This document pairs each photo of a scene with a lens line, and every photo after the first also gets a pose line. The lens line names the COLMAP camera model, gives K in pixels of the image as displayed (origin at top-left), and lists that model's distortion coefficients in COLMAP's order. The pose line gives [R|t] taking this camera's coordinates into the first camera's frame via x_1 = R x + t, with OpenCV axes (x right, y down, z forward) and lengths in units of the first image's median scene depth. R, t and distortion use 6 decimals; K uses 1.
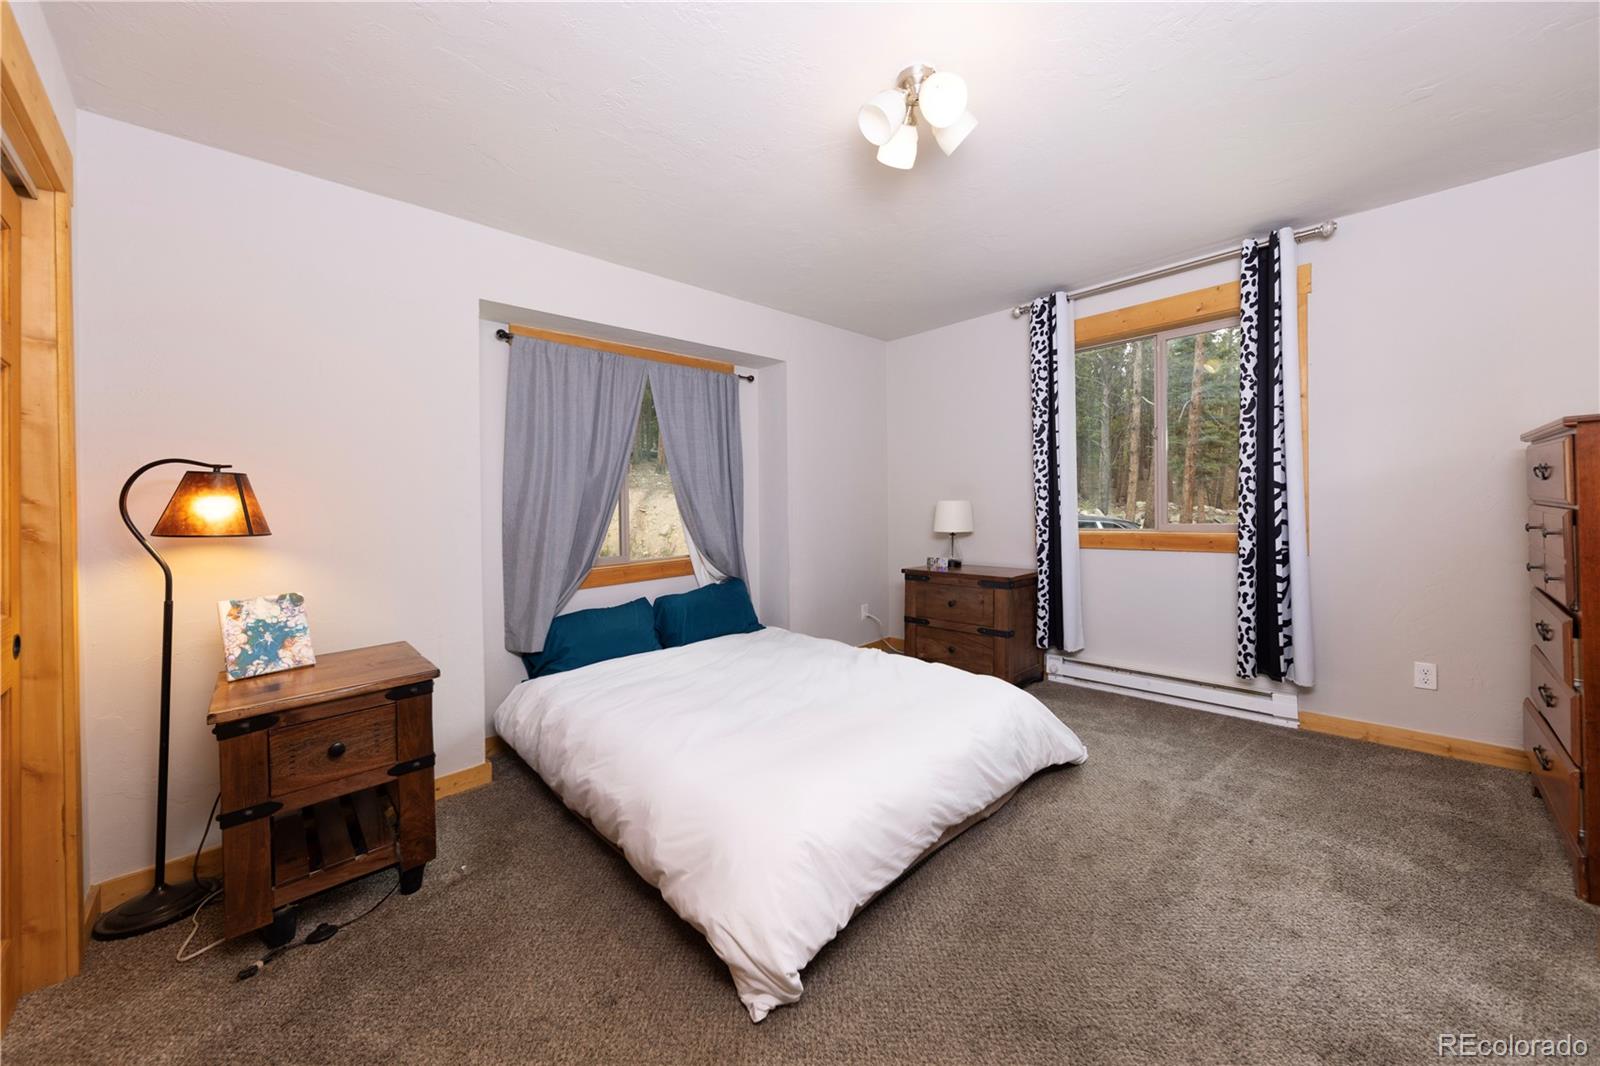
lens RADIAL K [[575.3, 0, 800.4], [0, 575.3, 516.0], [0, 0, 1]] dist [0.009700, -0.003567]
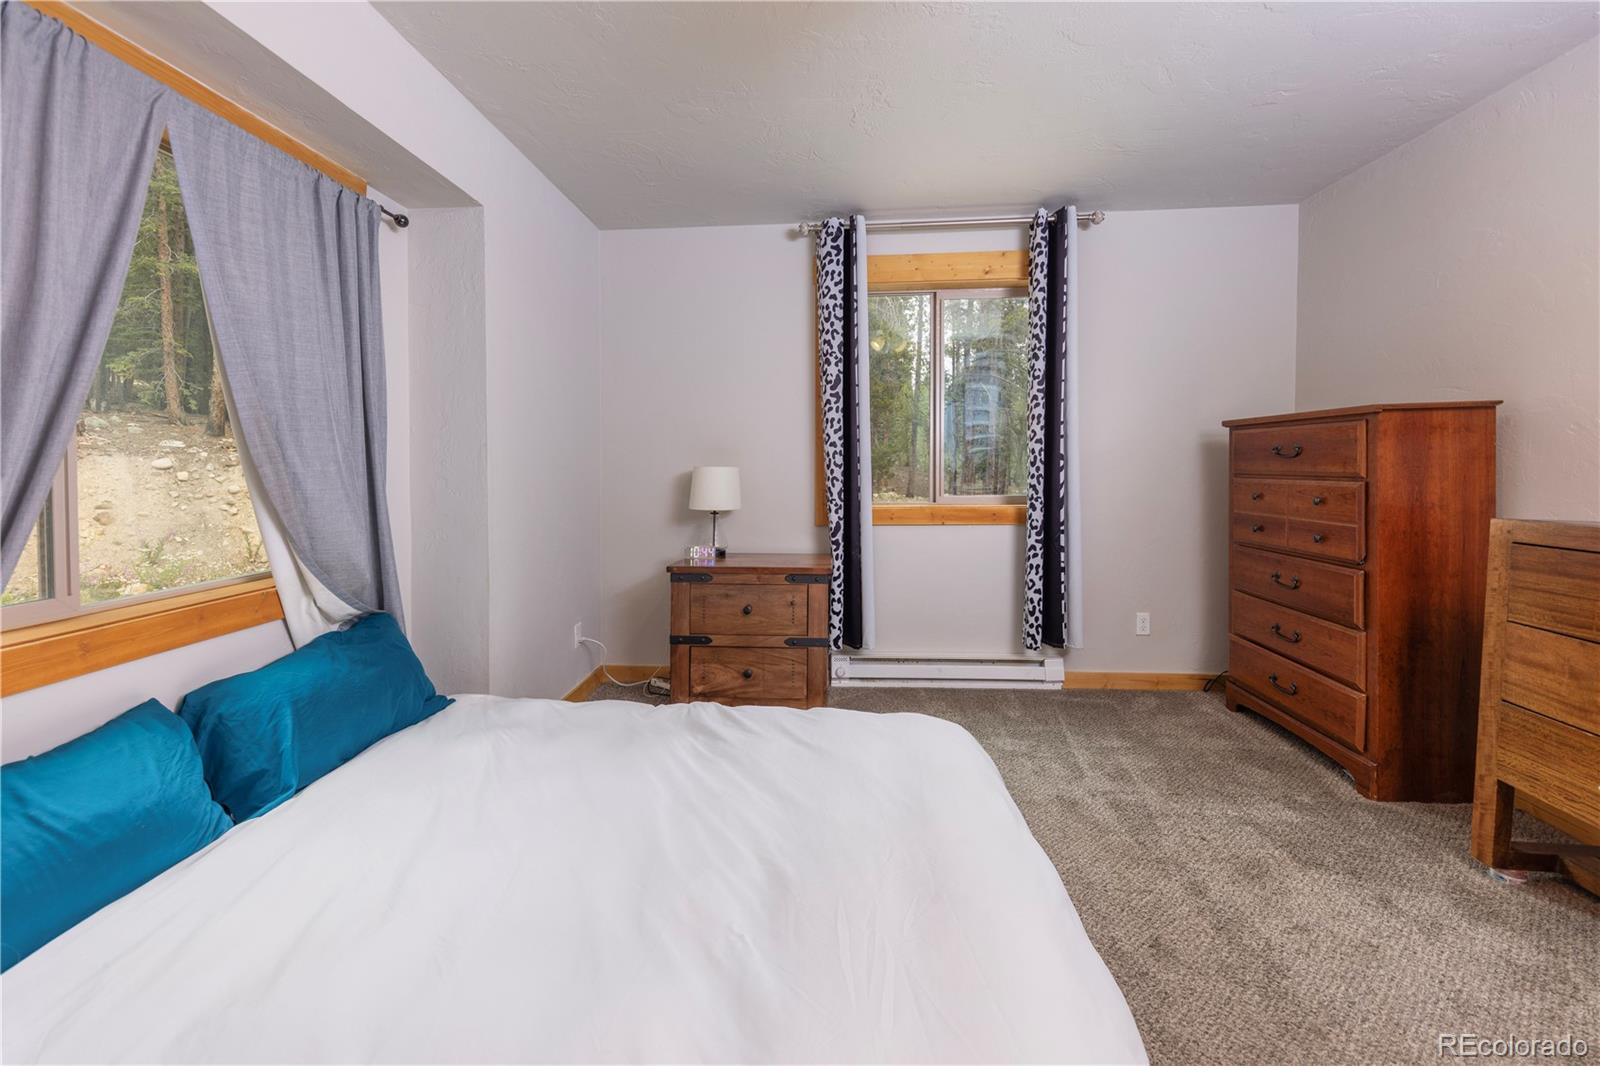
lens RADIAL K [[633.3, 0, 796.6], [0, 633.3, 489.8], [0, 0, 1]] dist [0.008674, -0.000033]
pose [[0.750644, -0.005647, 0.660682, -0.219887], [0.001209, 0.999974, 0.007173, -0.003521], [-0.660705, -0.004585, 0.750631, 0.378596]]
